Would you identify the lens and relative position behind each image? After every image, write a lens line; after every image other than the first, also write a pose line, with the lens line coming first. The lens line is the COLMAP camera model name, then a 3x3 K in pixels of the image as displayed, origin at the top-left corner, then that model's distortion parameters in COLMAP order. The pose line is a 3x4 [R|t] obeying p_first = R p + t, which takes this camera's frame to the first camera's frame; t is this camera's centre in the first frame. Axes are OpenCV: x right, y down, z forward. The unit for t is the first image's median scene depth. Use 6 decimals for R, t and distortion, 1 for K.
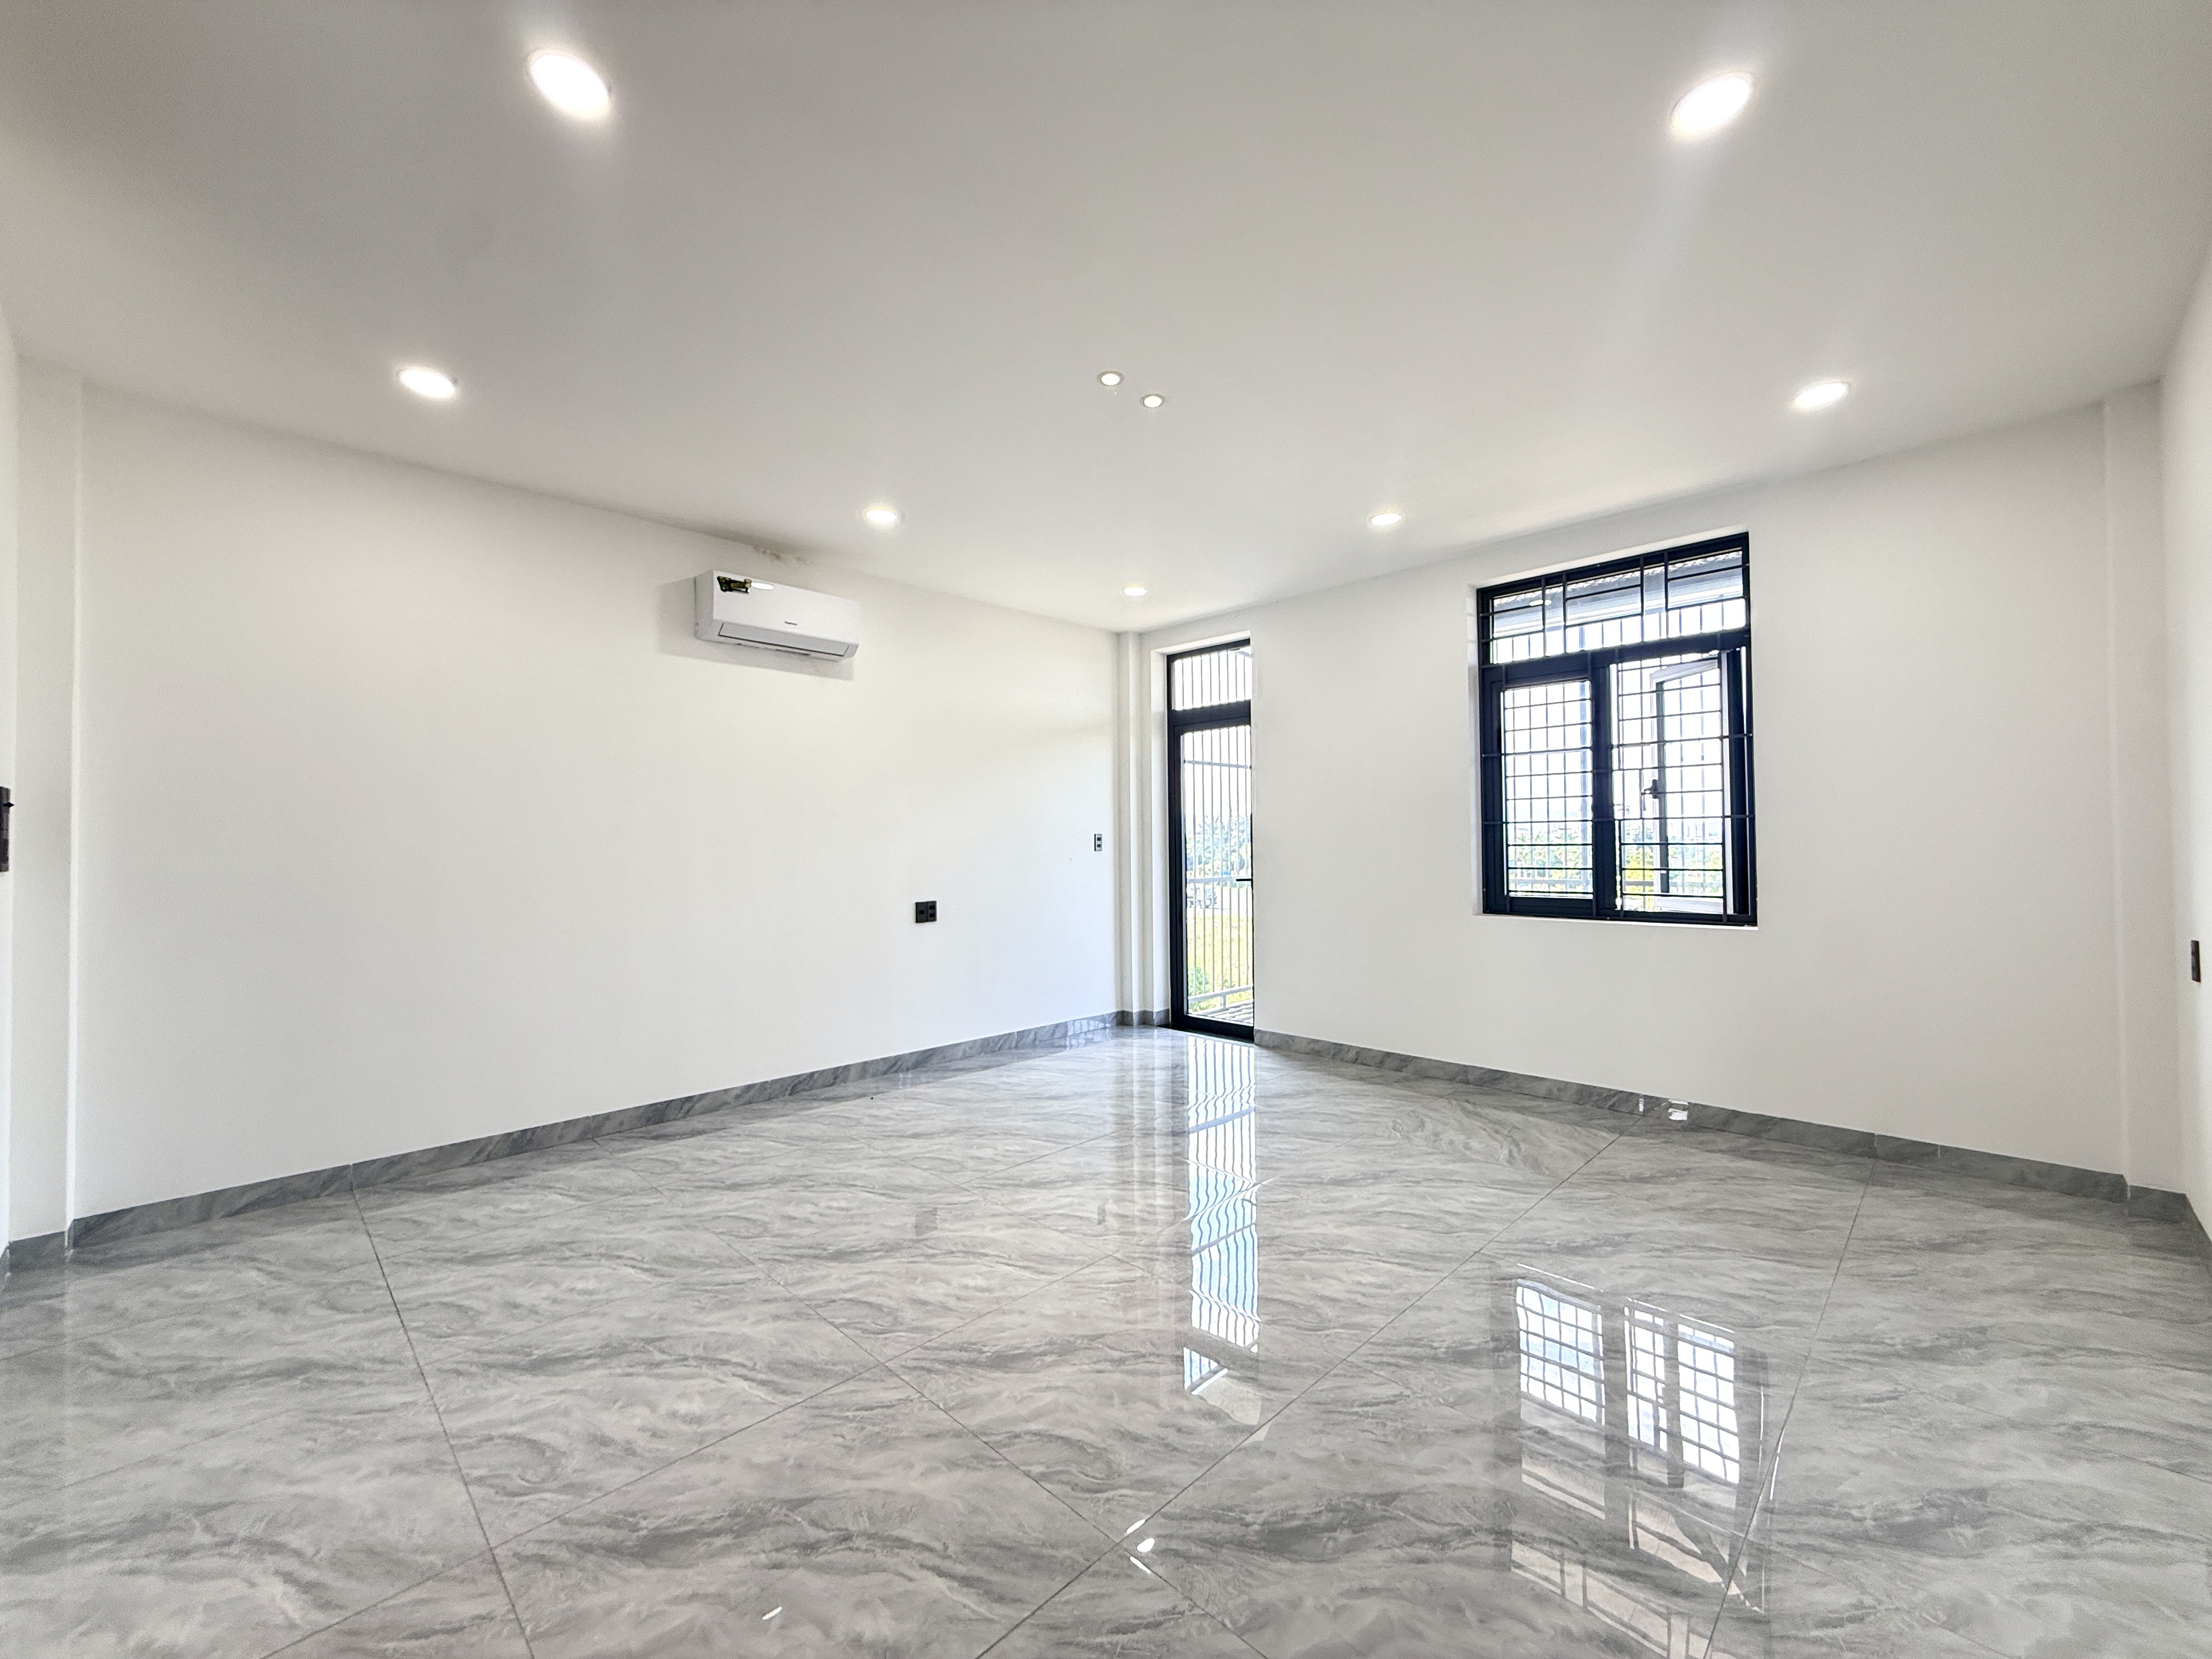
lens RADIAL K [[879.7, 0, 1098.1], [0, 879.7, 829.8], [0, 0, 1]] dist [-0.001495, 0.000464]
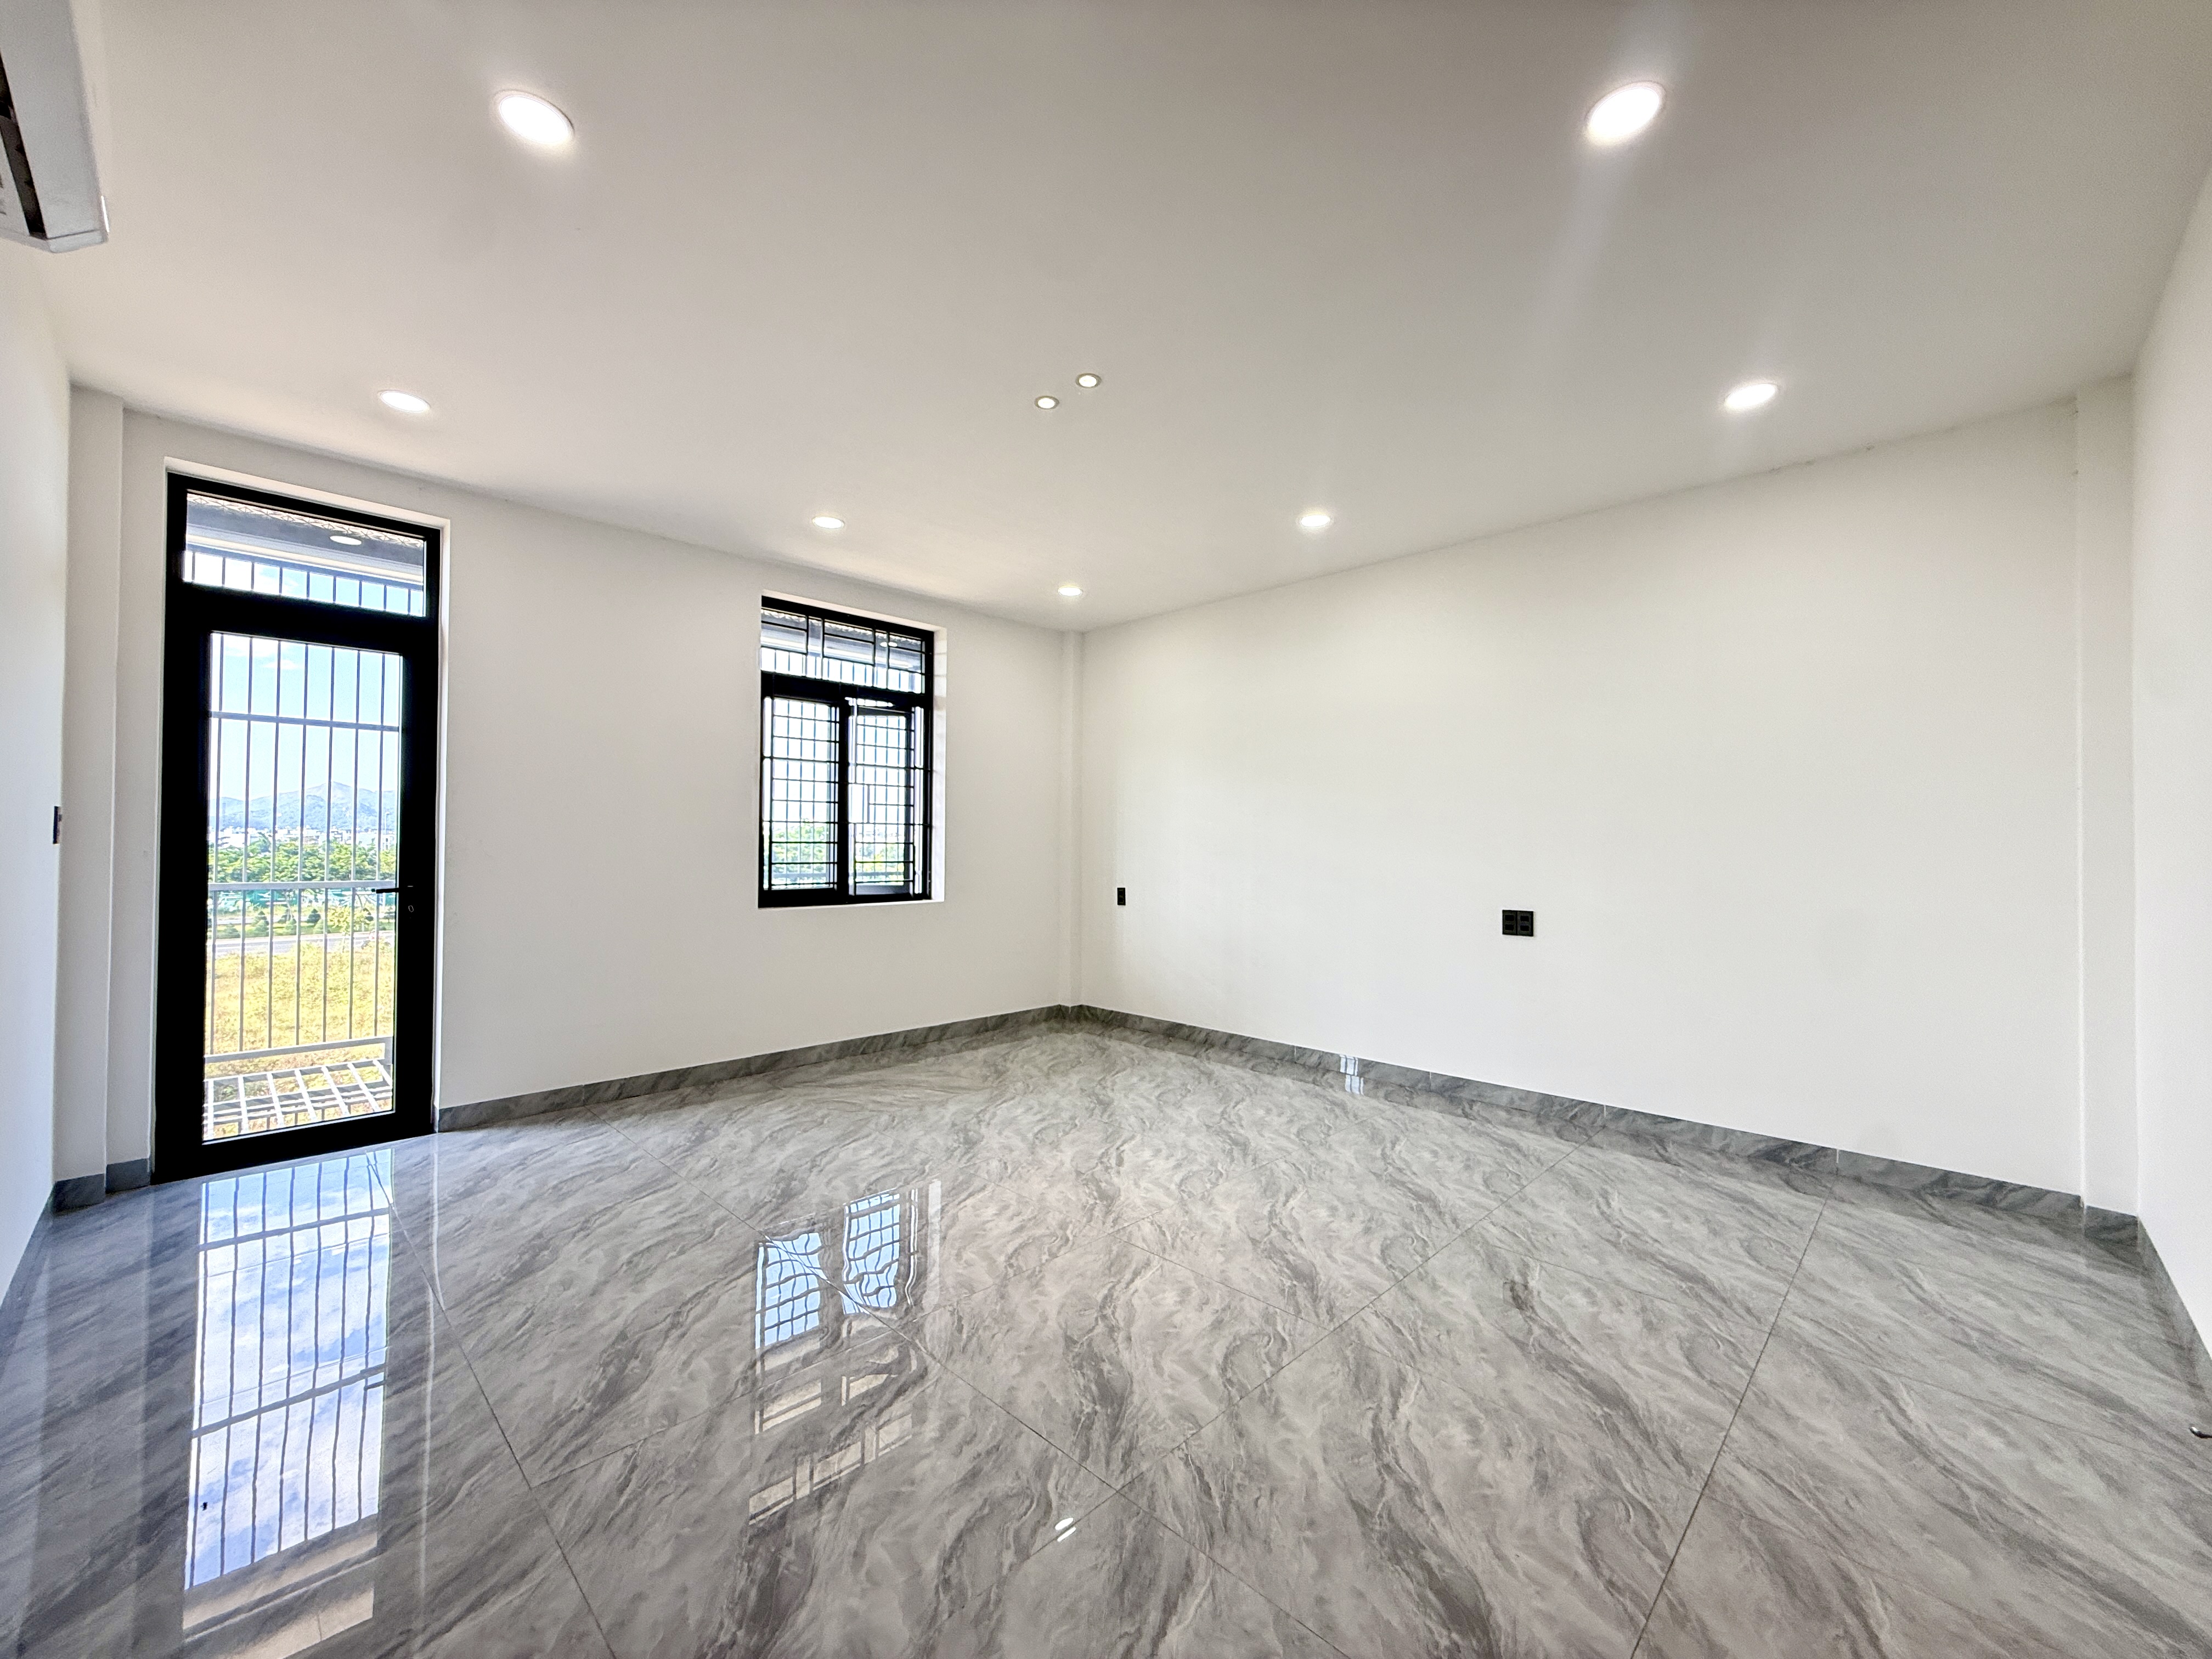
lens RADIAL K [[887.2, 0, 1086.4], [0, 887.2, 859.2], [0, 0, 1]] dist [0.002434, 0.000203]
pose [[0.003633, -0.011003, 0.999933, -0.644583], [-0.024746, 0.999632, 0.011090, 0.016378], [-0.999687, -0.024785, 0.003359, 0.642251]]
